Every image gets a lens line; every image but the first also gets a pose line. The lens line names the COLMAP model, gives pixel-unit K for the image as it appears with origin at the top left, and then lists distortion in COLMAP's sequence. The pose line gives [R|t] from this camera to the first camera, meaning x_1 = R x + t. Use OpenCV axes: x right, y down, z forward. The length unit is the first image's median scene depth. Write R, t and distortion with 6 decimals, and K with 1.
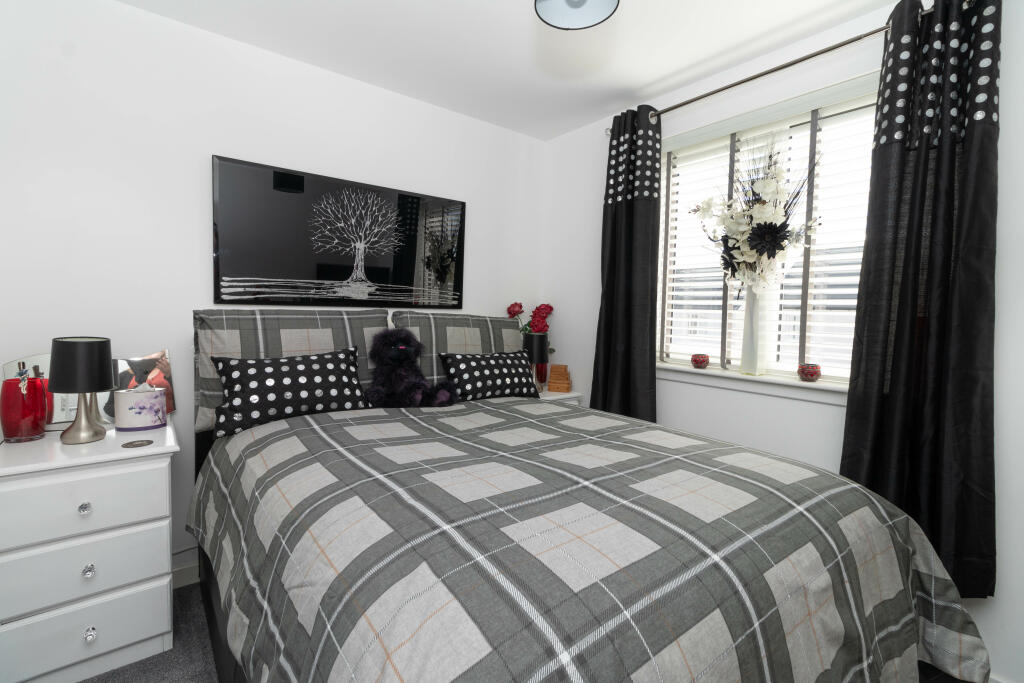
lens RADIAL K [[474.3, 0, 514.0], [0, 474.3, 341.7], [0, 0, 1]] dist [0.017053, 0.000039]
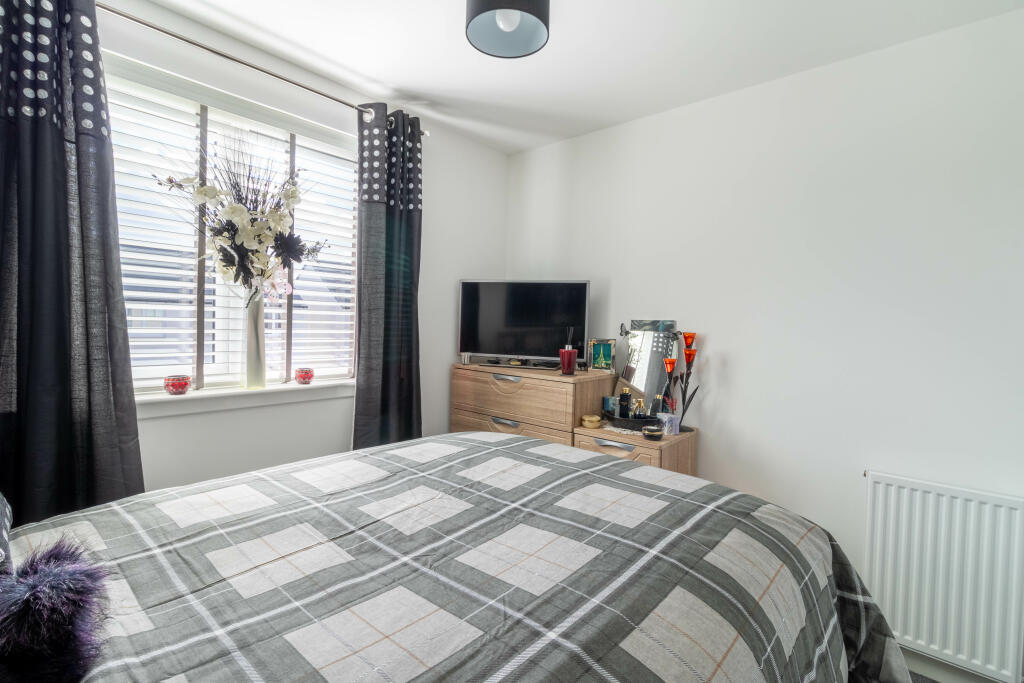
lens RADIAL K [[474.3, 0, 513.6], [0, 474.3, 338.5], [0, 0, 1]] dist [0.017053, 0.000039]
pose [[-0.202251, -0.060911, 0.977438, -0.864310], [0.025806, 0.997386, 0.067494, -0.131043], [-0.978994, 0.038874, -0.200151, 1.166980]]
